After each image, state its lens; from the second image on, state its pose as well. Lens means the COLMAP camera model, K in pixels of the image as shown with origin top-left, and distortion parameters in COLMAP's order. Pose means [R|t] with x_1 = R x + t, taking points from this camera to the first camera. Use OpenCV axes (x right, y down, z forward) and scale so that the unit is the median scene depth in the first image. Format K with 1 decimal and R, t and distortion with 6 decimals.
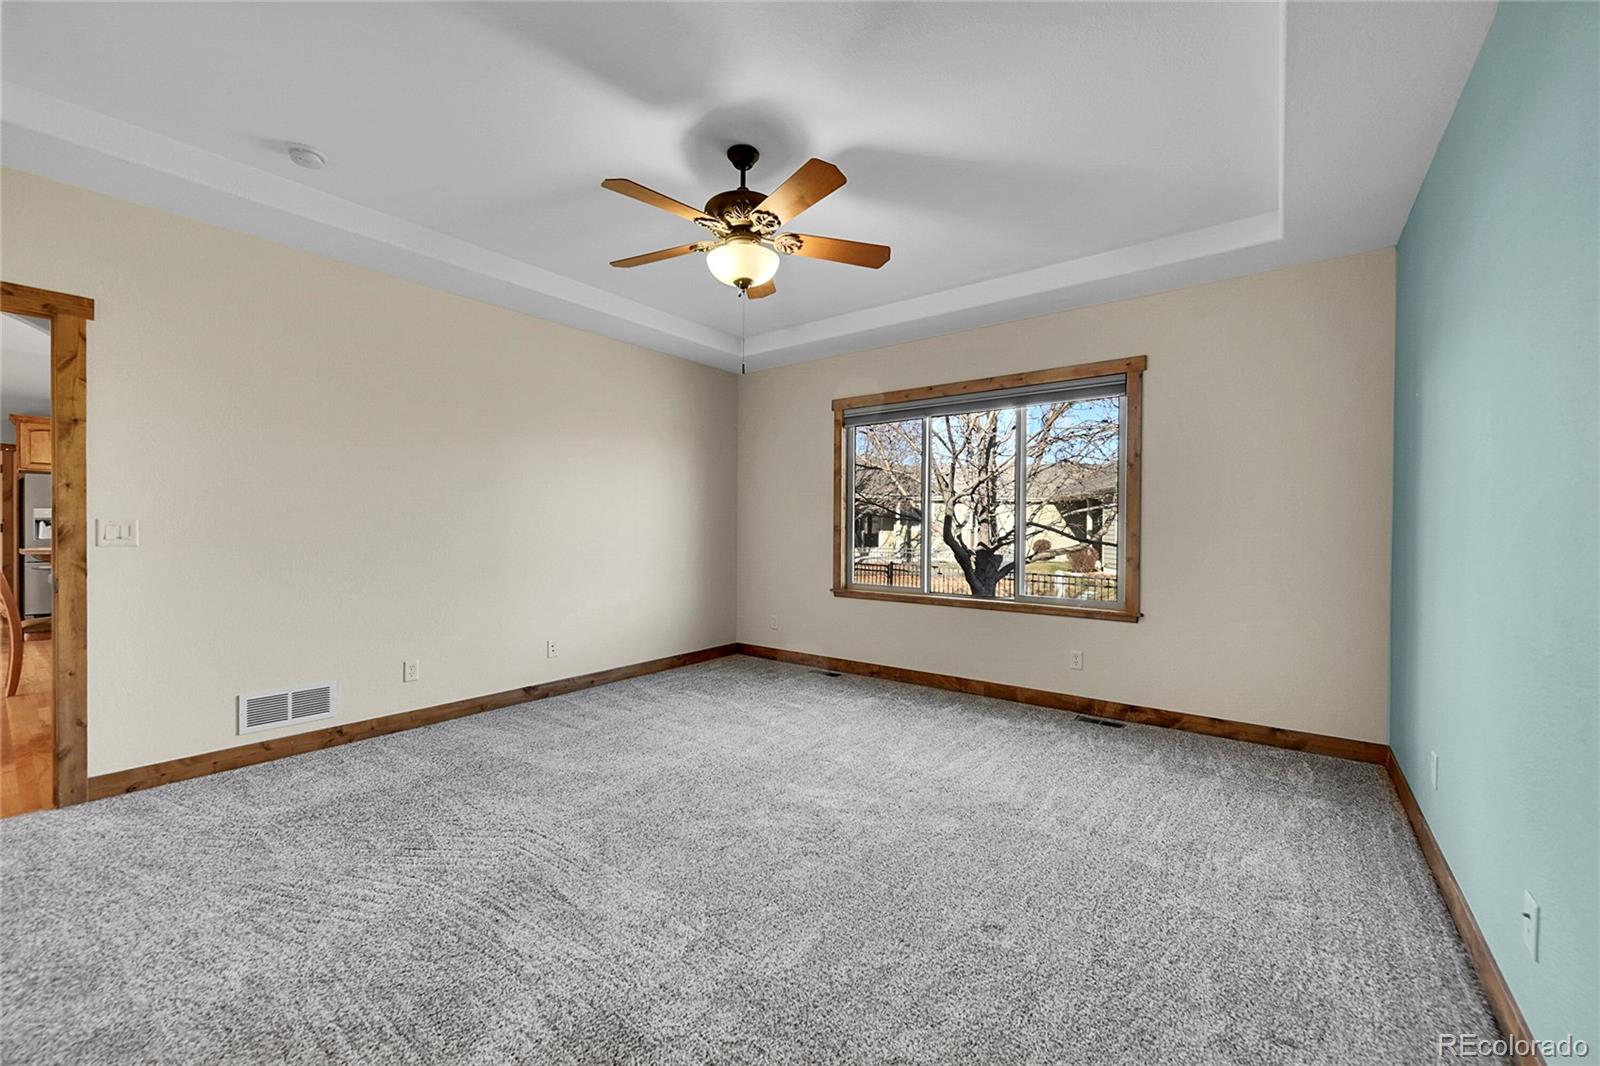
lens RADIAL K [[631.6, 0, 794.7], [0, 631.6, 533.0], [0, 0, 1]] dist [-0.000333, 0.000128]
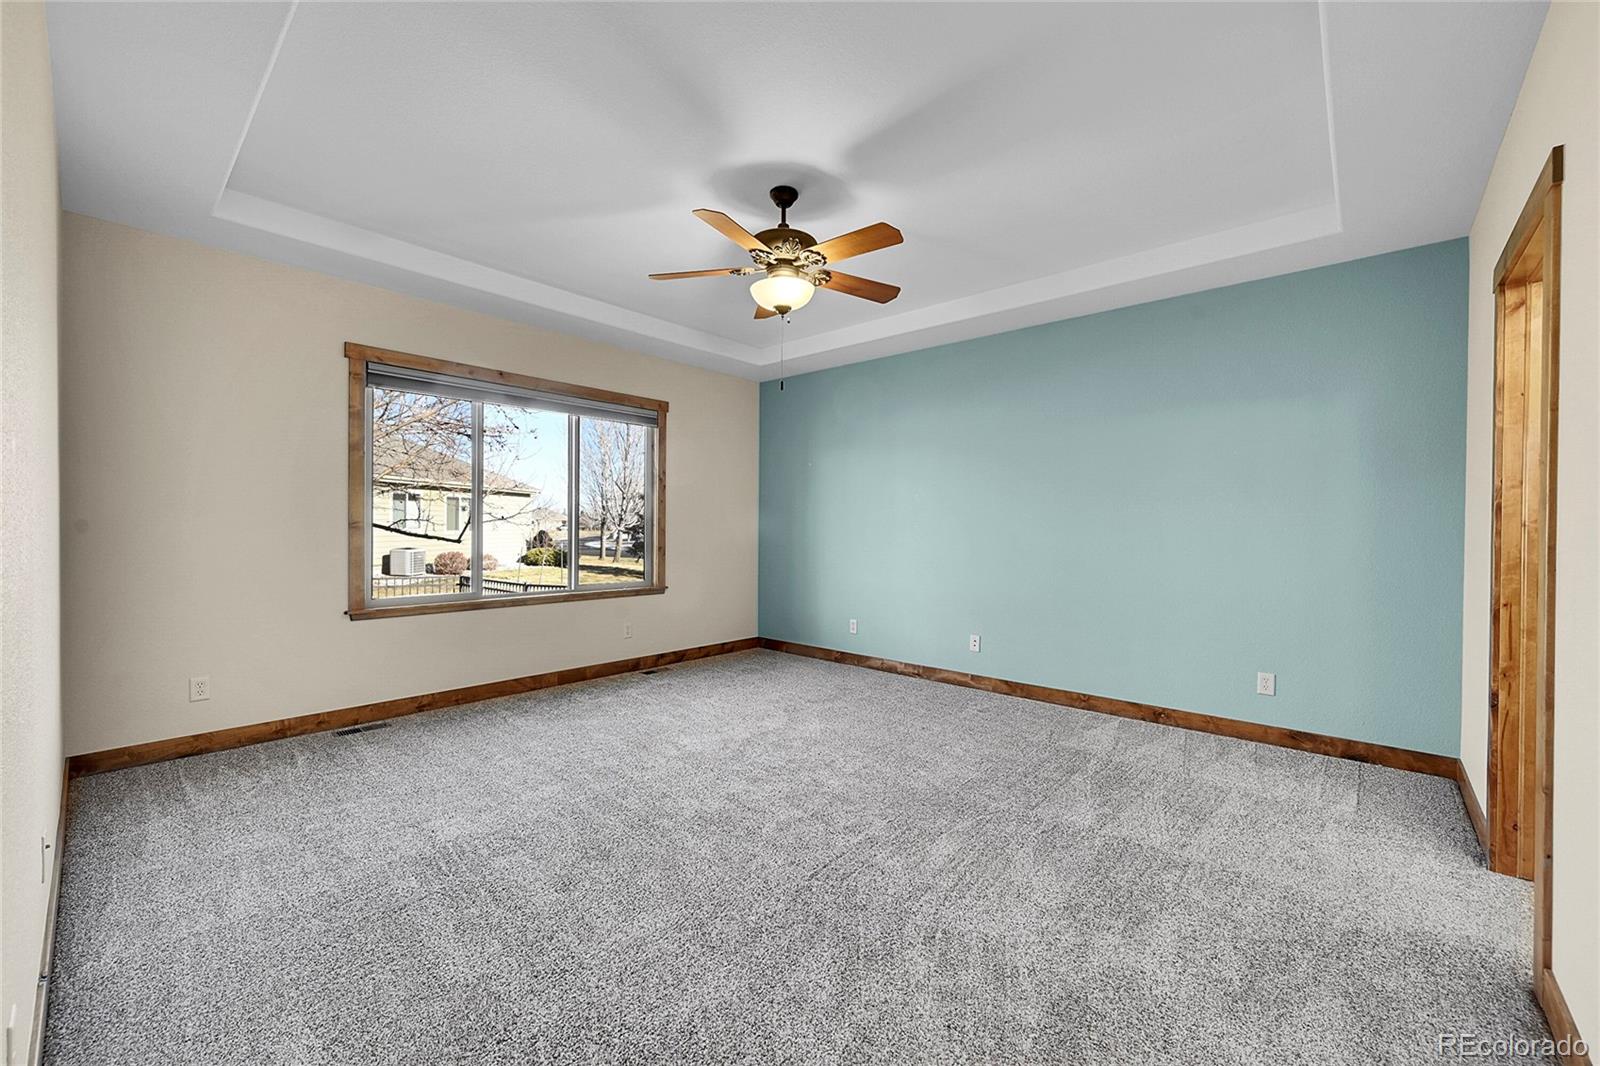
lens RADIAL K [[631.6, 0, 794.7], [0, 631.6, 533.0], [0, 0, 1]] dist [-0.000333, 0.000128]
pose [[0.072459, -0.016352, 0.997237, -0.760727], [0.001756, 0.999866, 0.016267, -0.011411], [-0.997370, 0.000573, 0.072478, 0.568028]]
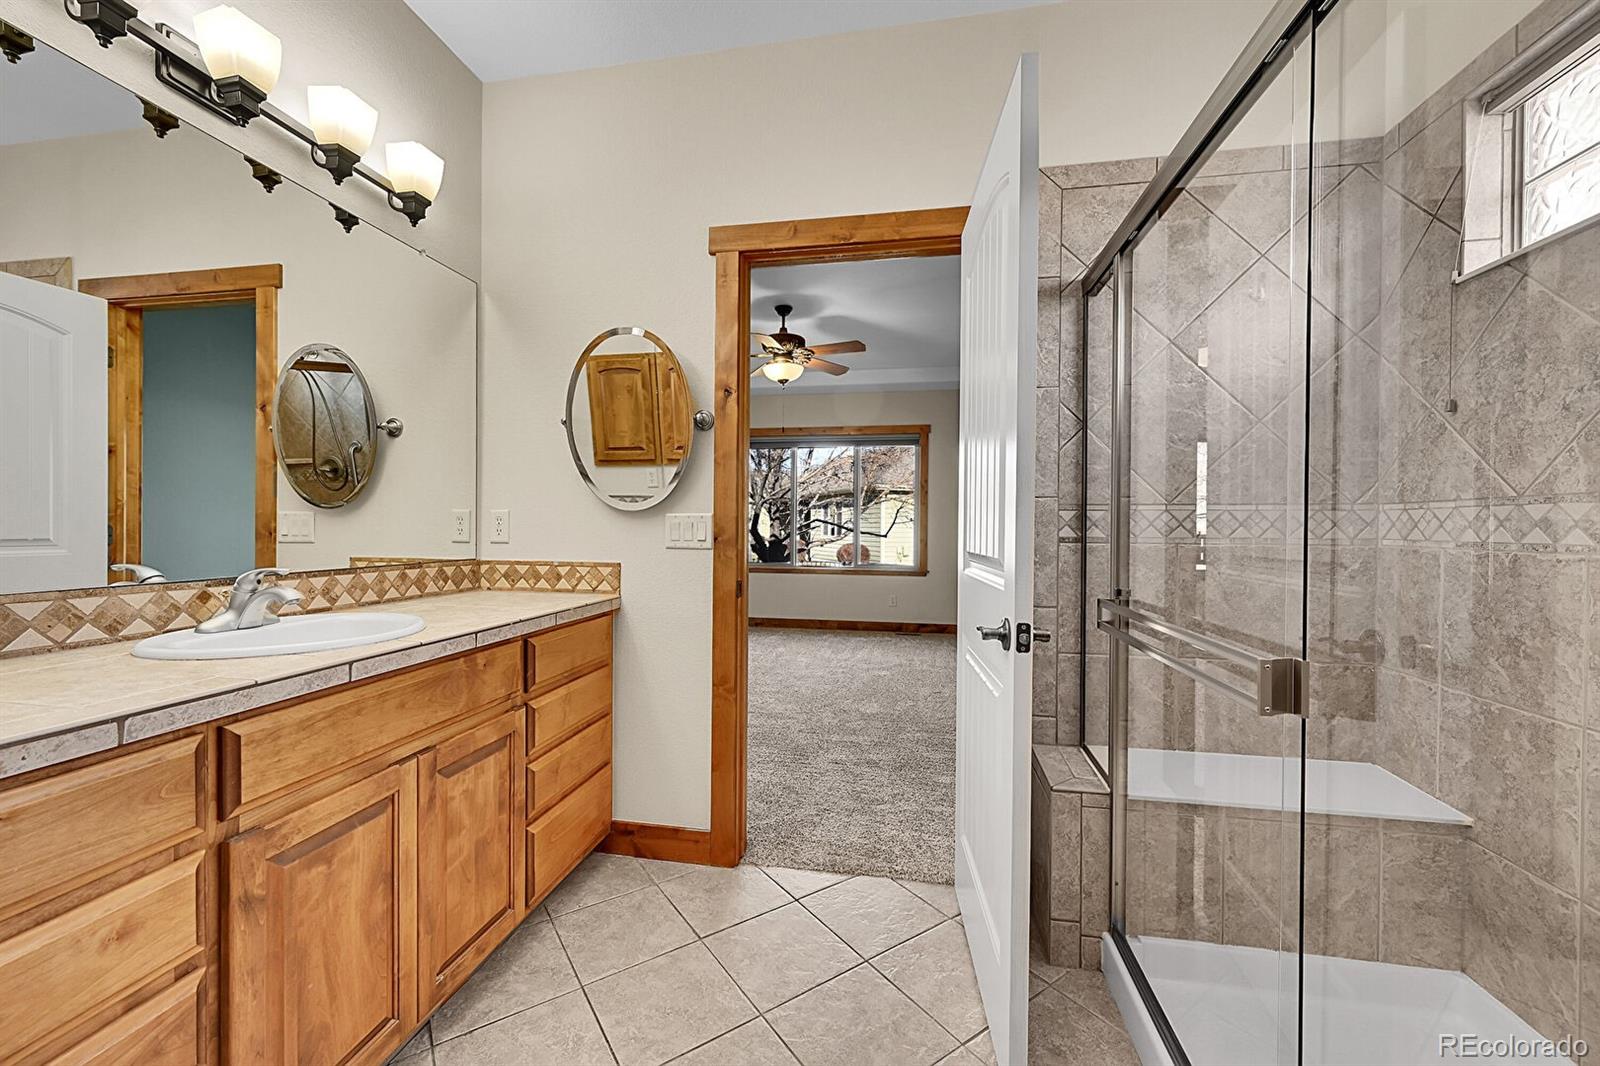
lens RADIAL K [[631.6, 0, 794.7], [0, 631.6, 533.0], [0, 0, 1]] dist [-0.000333, 0.000128]
pose [[0.889082, -0.003788, 0.457733, -0.542762], [0.002096, 0.999989, 0.004203, 0.013041], [-0.457744, -0.002778, 0.889080, -0.367125]]
